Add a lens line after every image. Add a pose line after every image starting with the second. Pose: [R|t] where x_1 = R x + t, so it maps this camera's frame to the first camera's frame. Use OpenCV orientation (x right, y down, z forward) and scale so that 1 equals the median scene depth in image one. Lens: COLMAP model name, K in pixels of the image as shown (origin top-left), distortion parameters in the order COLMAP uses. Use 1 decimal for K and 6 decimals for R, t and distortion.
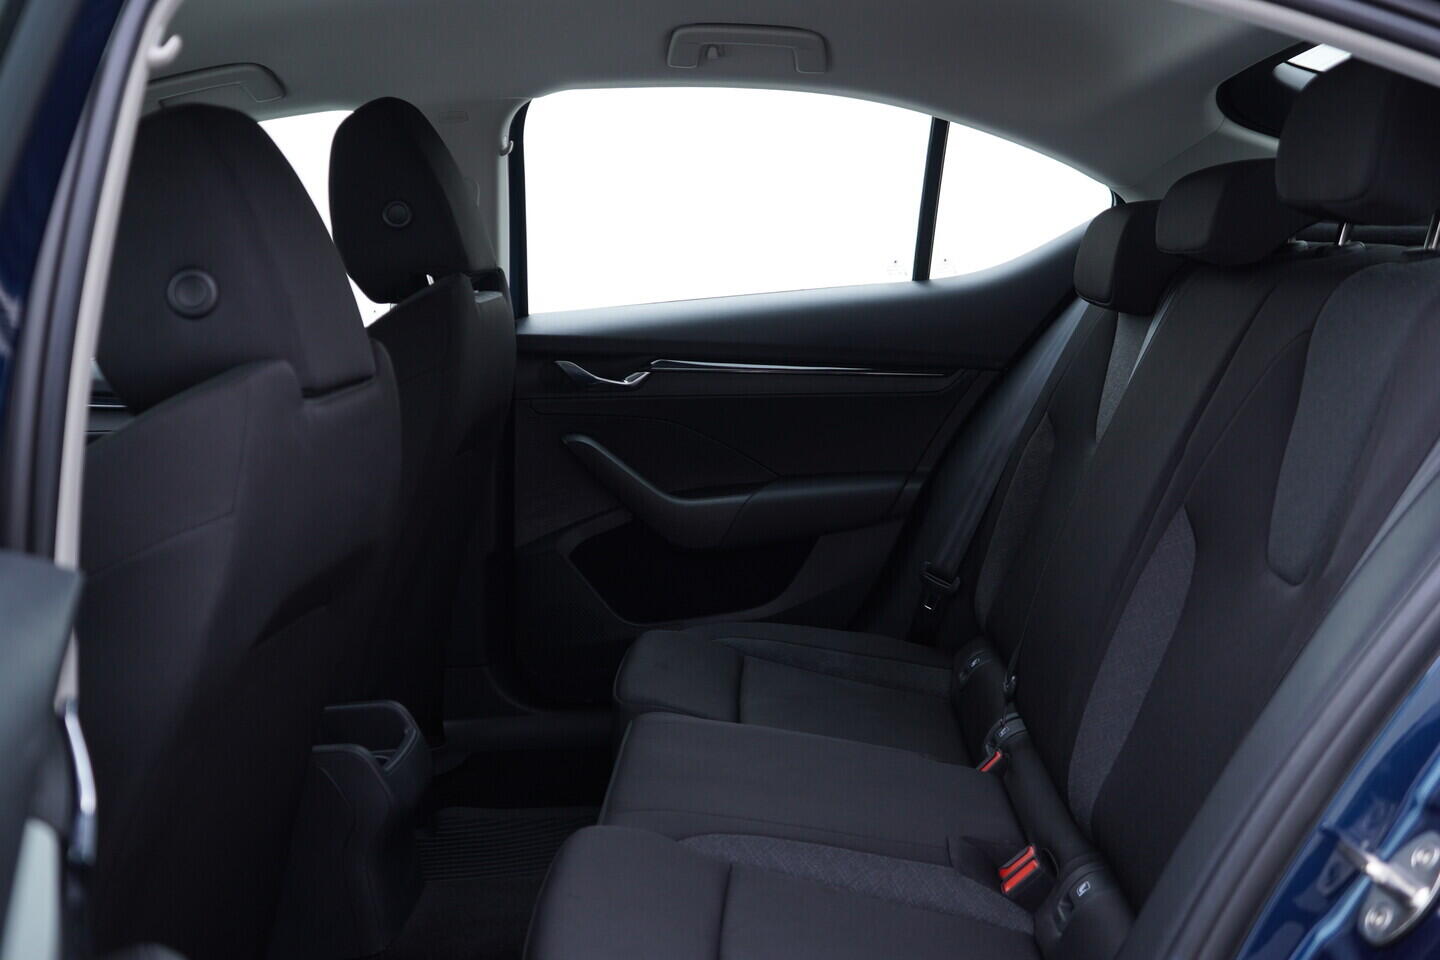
lens RADIAL K [[1472.7, 0, 720.0], [0, 1472.7, 480.0], [0, 0, 1]] dist [-0.019987, 0.008403]
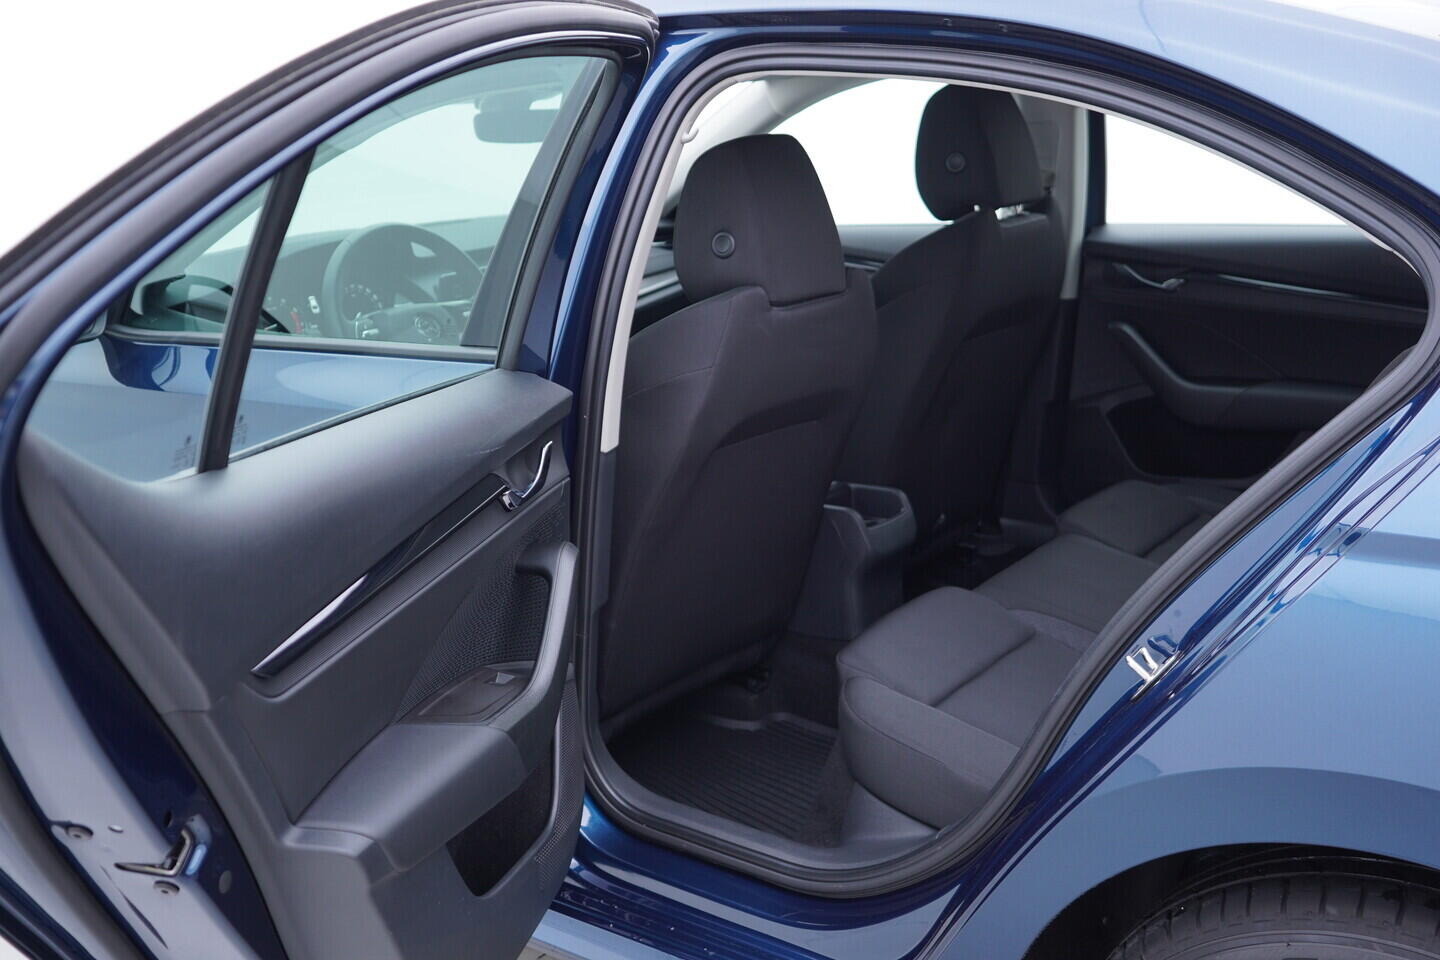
lens RADIAL K [[1472.7, 0, 720.0], [0, 1472.7, 480.0], [0, 0, 1]] dist [-0.019987, 0.008403]
pose [[0.827821, 0.187174, -0.528846, 0.412751], [-0.117679, 0.979662, 0.162524, -0.082386], [0.548511, -0.072307, 0.833011, -0.356724]]
